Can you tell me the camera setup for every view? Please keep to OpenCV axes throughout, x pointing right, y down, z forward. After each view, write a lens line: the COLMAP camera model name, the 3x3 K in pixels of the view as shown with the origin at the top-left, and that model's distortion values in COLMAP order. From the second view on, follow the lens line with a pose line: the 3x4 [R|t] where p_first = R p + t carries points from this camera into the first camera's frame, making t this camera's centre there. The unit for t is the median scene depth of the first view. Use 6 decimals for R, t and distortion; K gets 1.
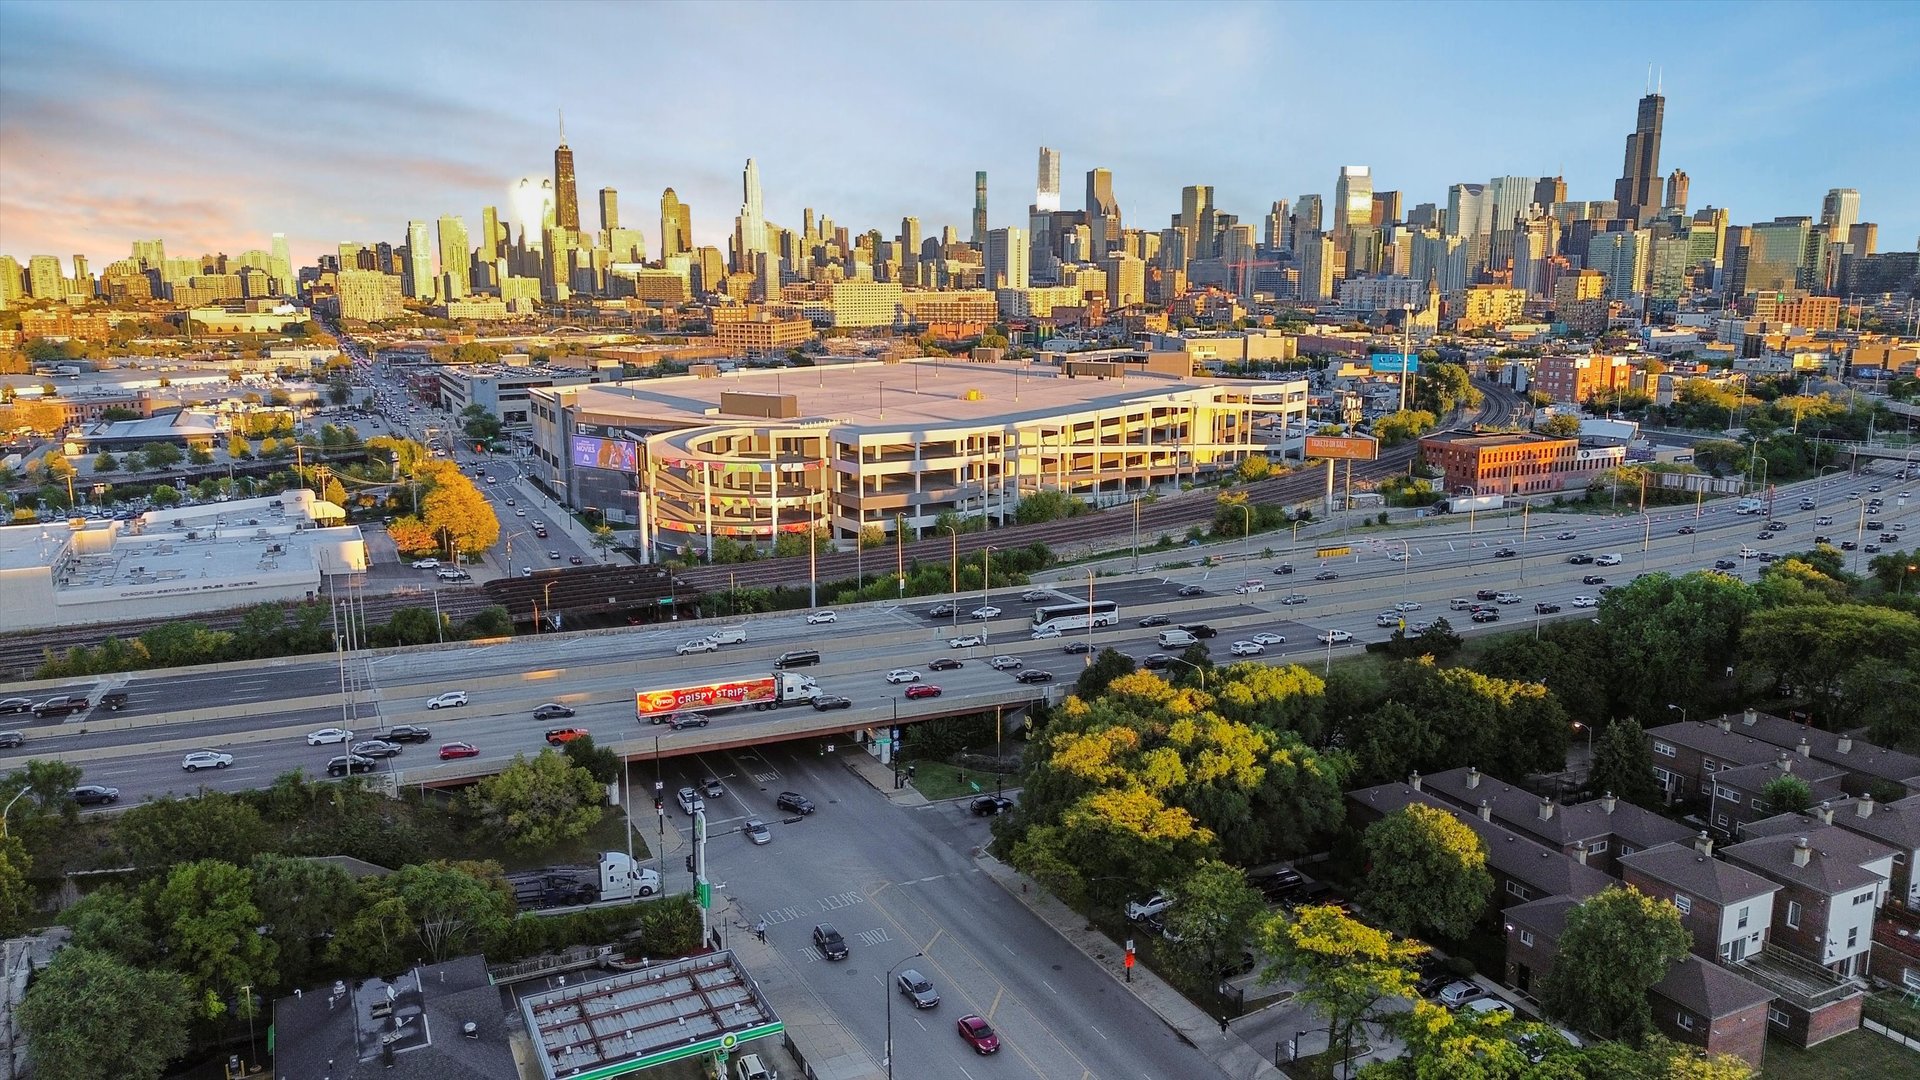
lens RADIAL K [[1366.7, 0, 963.0], [0, 1366.7, 535.1], [0, 0, 1]] dist [0.089758, -0.090164]
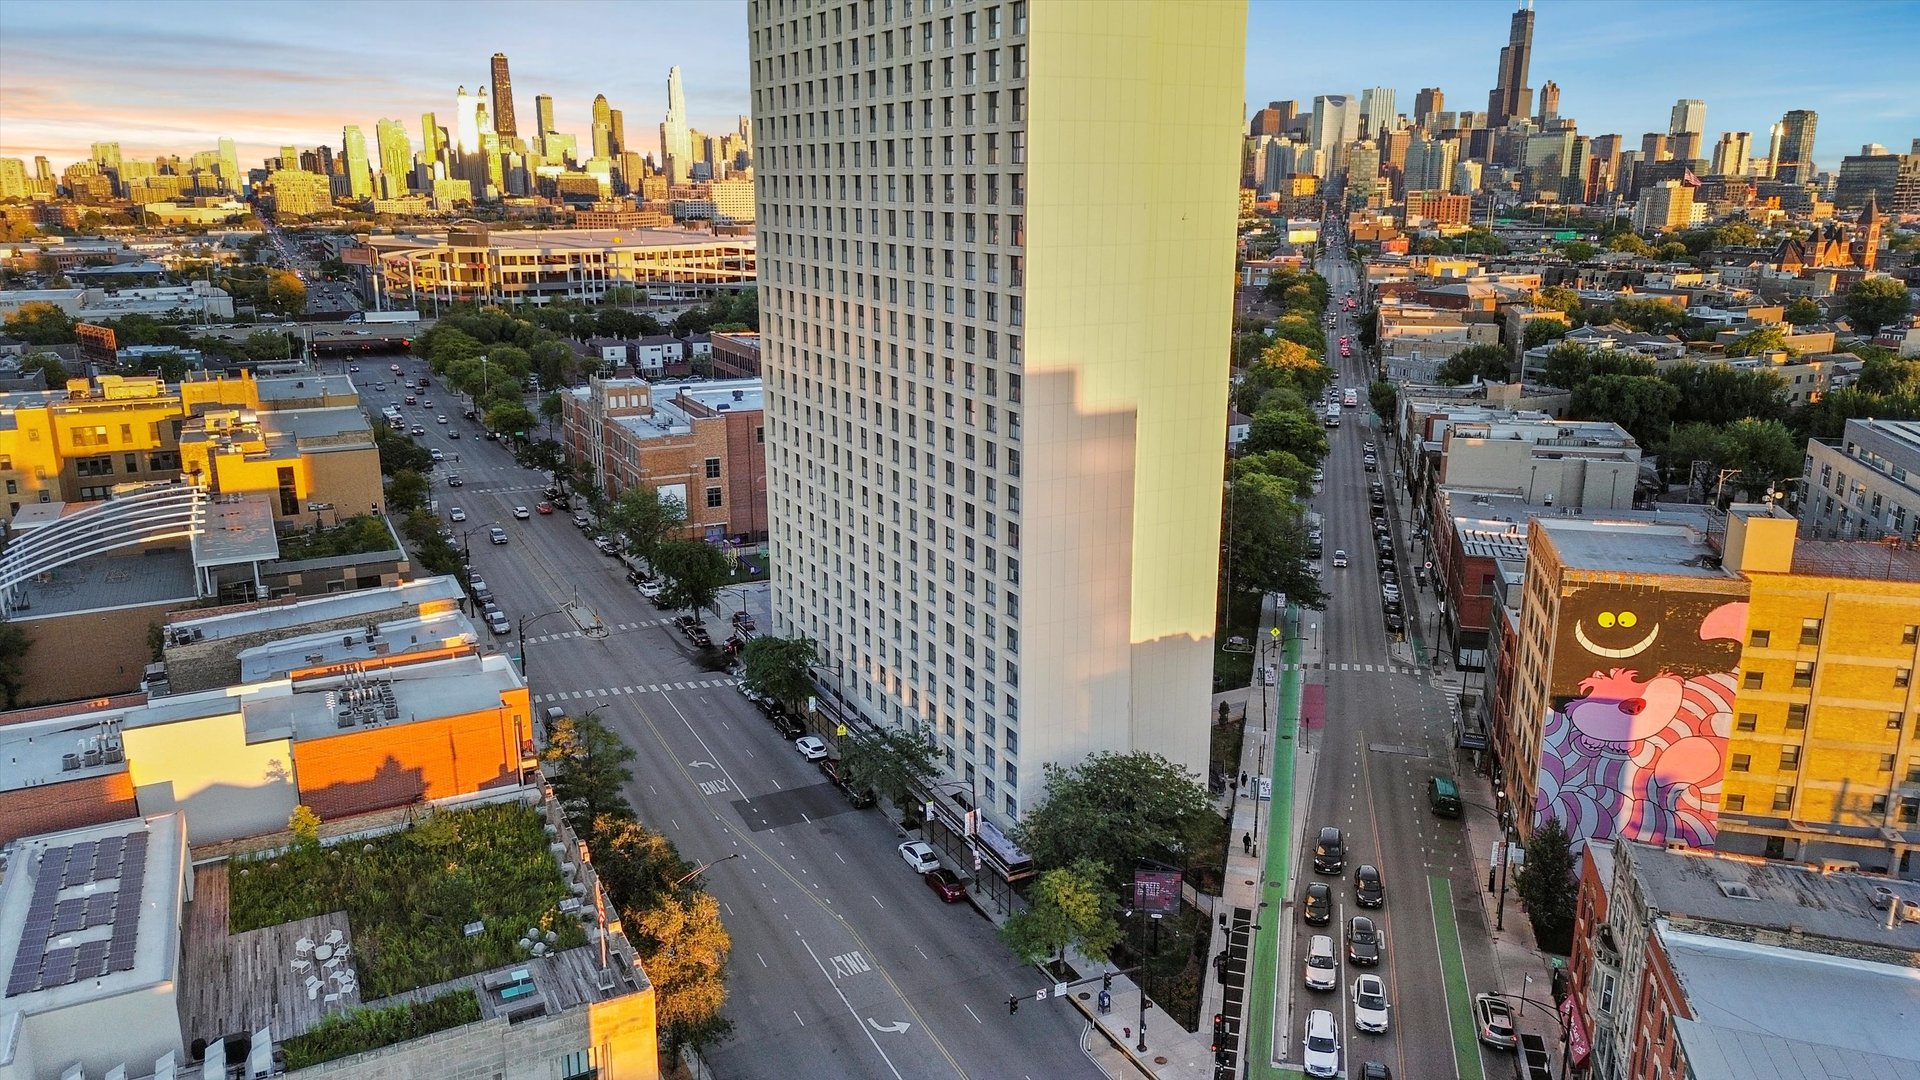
lens RADIAL K [[1359.9, 0, 960.0], [0, 1359.9, 540.0], [0, 0, 1]] dist [0.079177, -0.070312]
pose [[0.999872, -0.002250, 0.015859, 0.181341], [0.001159, 0.997652, 0.068477, 0.068348], [-0.015976, -0.068450, 0.997527, -0.317049]]
